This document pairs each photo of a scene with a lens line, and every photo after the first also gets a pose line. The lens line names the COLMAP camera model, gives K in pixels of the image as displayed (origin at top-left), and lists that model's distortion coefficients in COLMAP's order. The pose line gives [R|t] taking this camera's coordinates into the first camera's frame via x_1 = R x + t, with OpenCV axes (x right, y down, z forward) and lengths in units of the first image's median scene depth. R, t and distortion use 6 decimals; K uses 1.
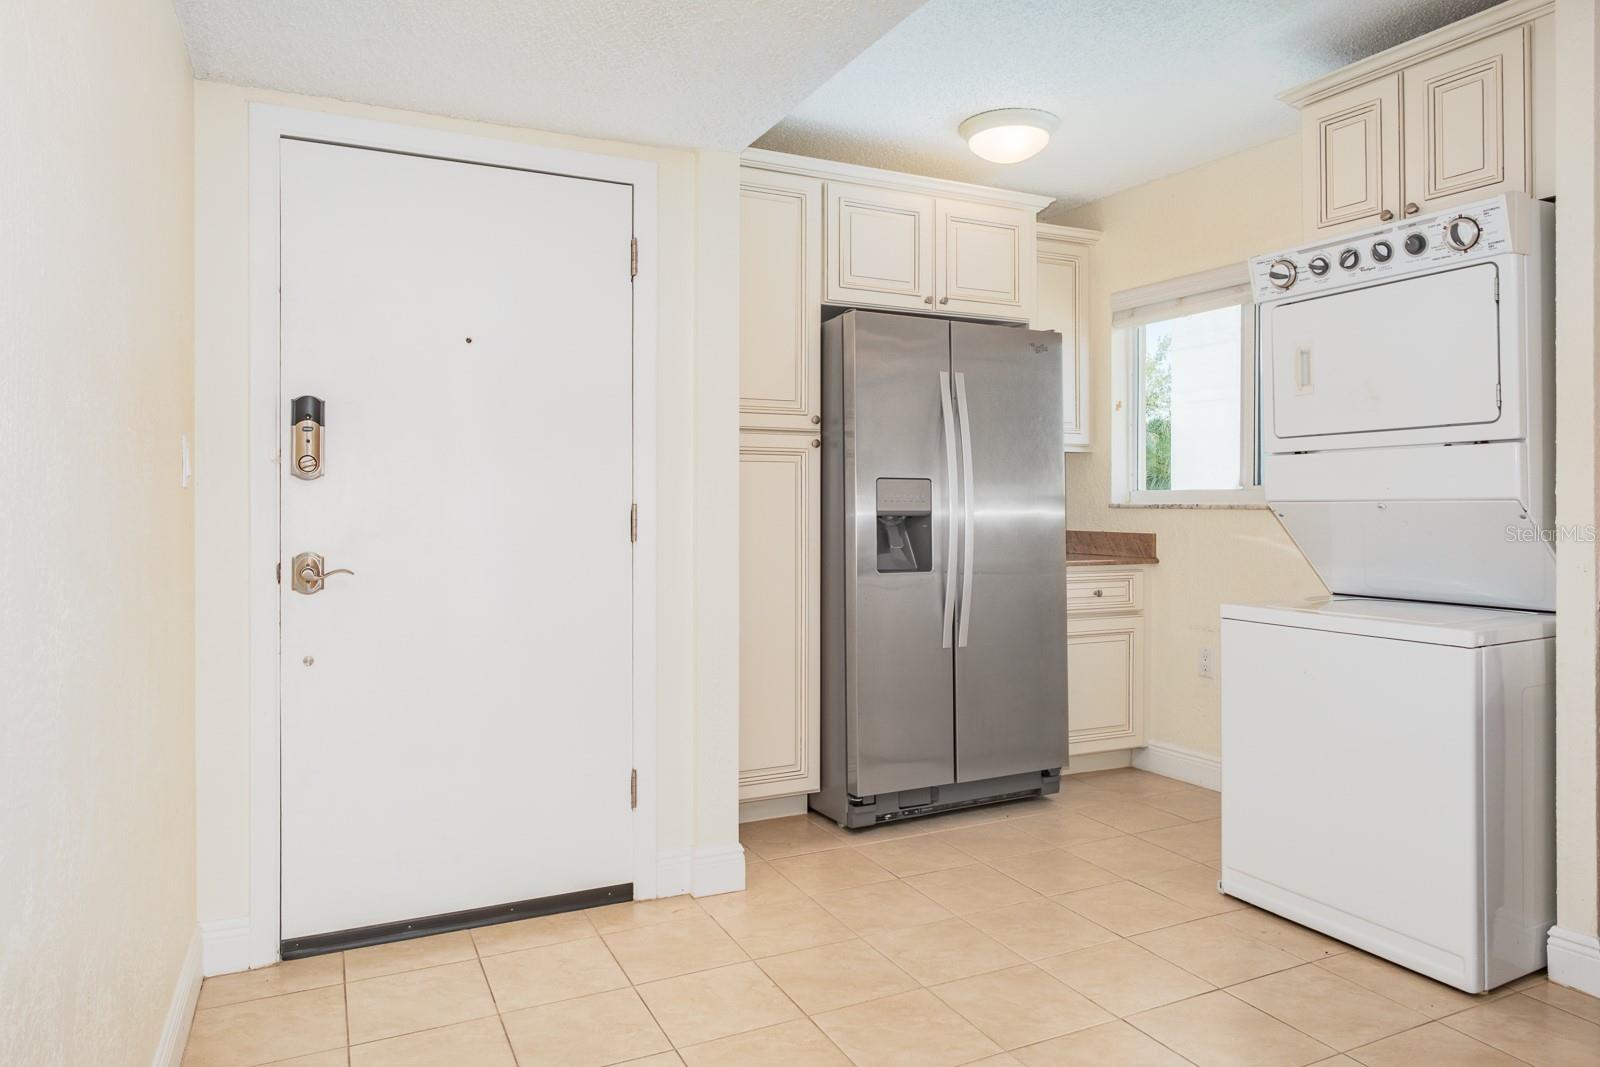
lens RADIAL K [[992.2, 0, 789.8], [0, 992.2, 535.9], [0, 0, 1]] dist [-0.007144, -0.000349]
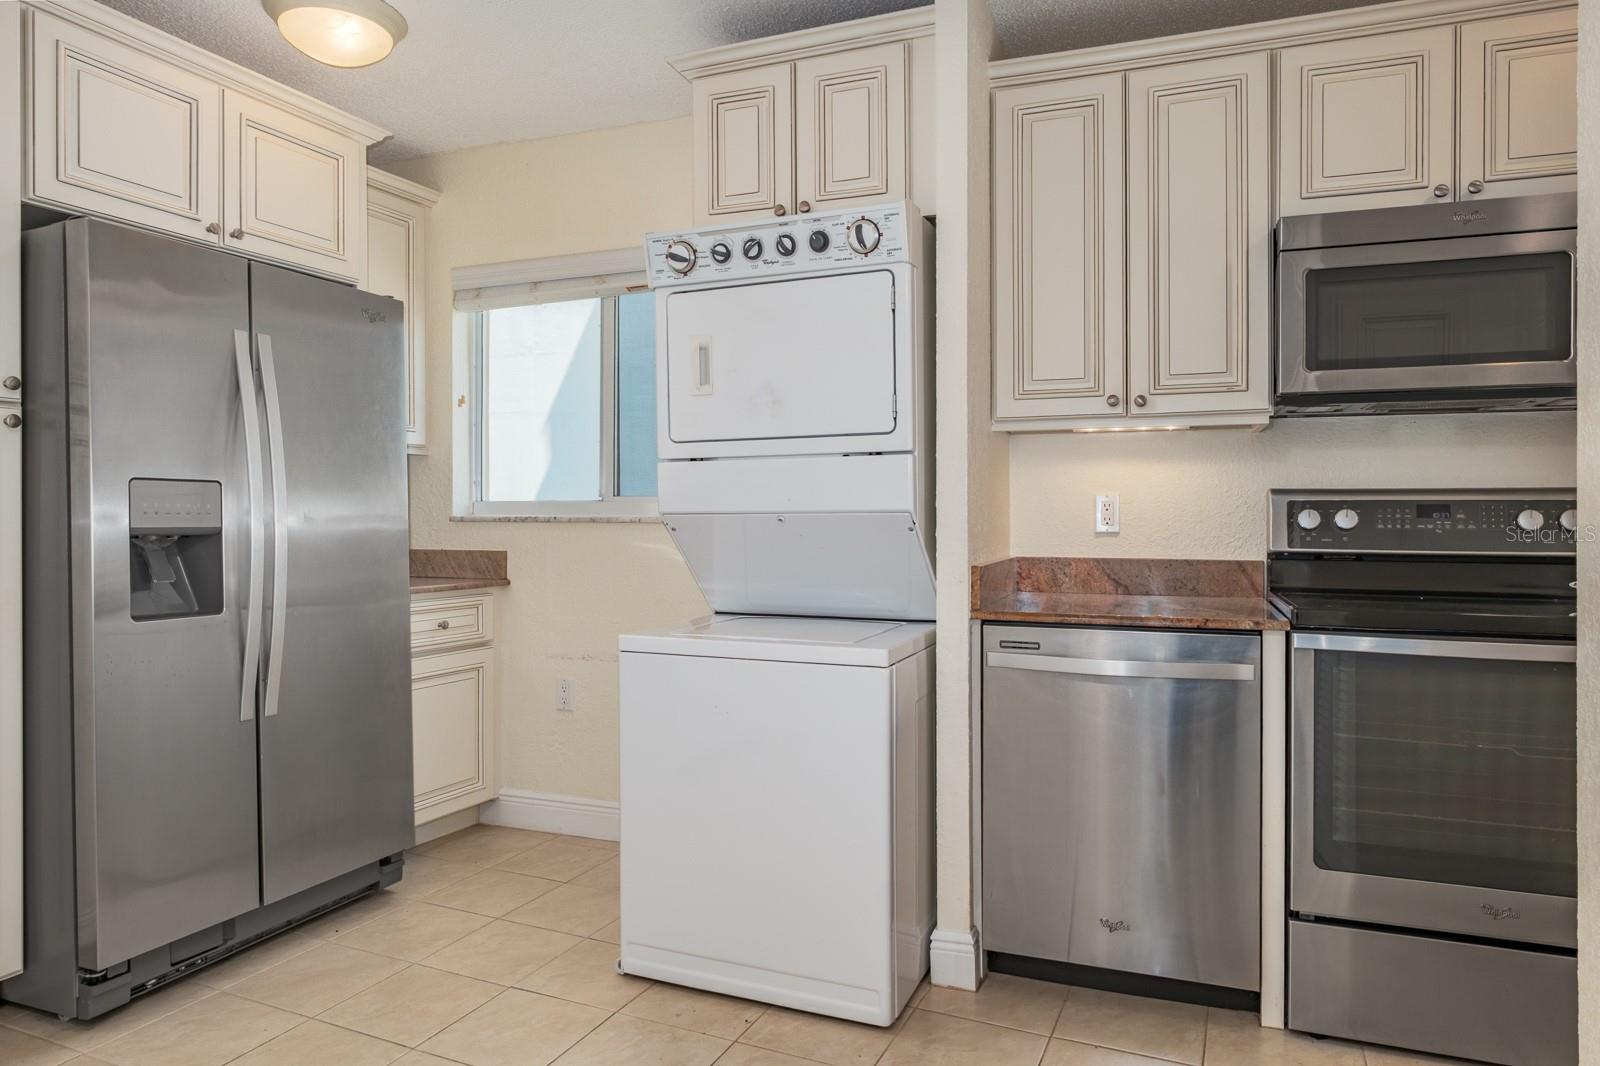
lens RADIAL K [[1045.5, 0, 831.8], [0, 1045.5, 521.3], [0, 0, 1]] dist [-0.009456, 0.005511]
pose [[0.766835, -0.003809, 0.641833, 0.000859], [0.021591, 0.999570, -0.019863, -0.005445], [-0.641481, 0.029089, 0.766587, 0.162132]]
